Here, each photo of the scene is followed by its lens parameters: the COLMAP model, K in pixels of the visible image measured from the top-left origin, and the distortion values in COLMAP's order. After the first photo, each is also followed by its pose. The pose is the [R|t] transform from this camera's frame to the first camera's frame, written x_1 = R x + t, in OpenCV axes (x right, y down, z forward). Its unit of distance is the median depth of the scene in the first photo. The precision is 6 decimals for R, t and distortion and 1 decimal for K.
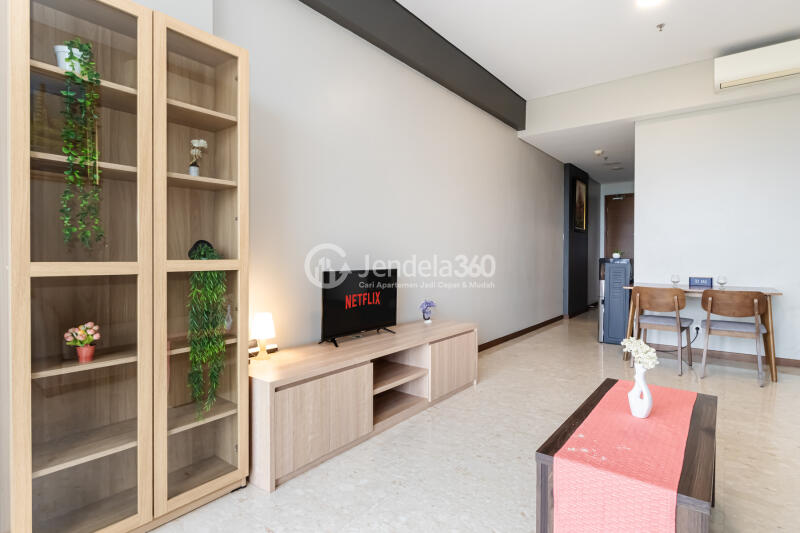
lens RADIAL K [[445.9, 0, 401.0], [0, 445.9, 258.3], [0, 0, 1]] dist [0.002188, 0.000357]
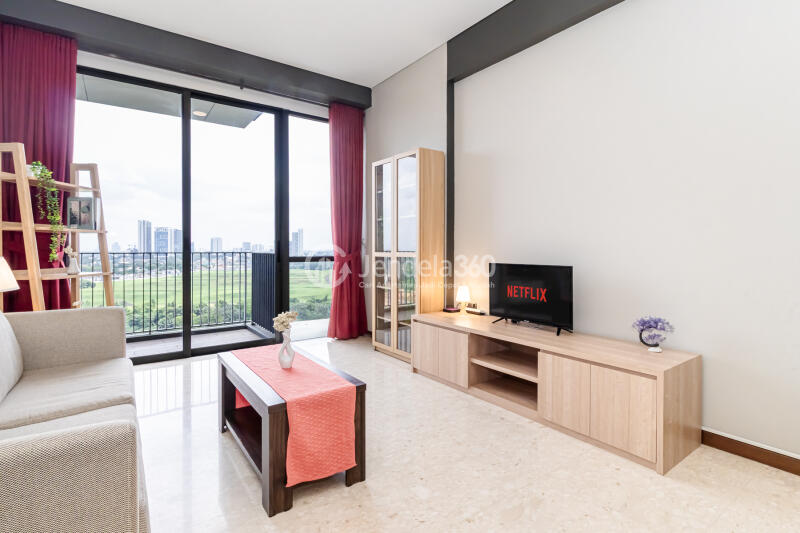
lens RADIAL K [[394.5, 0, 400.6], [0, 394.5, 257.0], [0, 0, 1]] dist [-0.000595, -0.000307]
pose [[-0.331101, 0.007991, -0.943562, 0.938784], [-0.006813, 0.999918, 0.010859, -0.003001], [0.943571, 0.010024, -0.331019, 1.043847]]
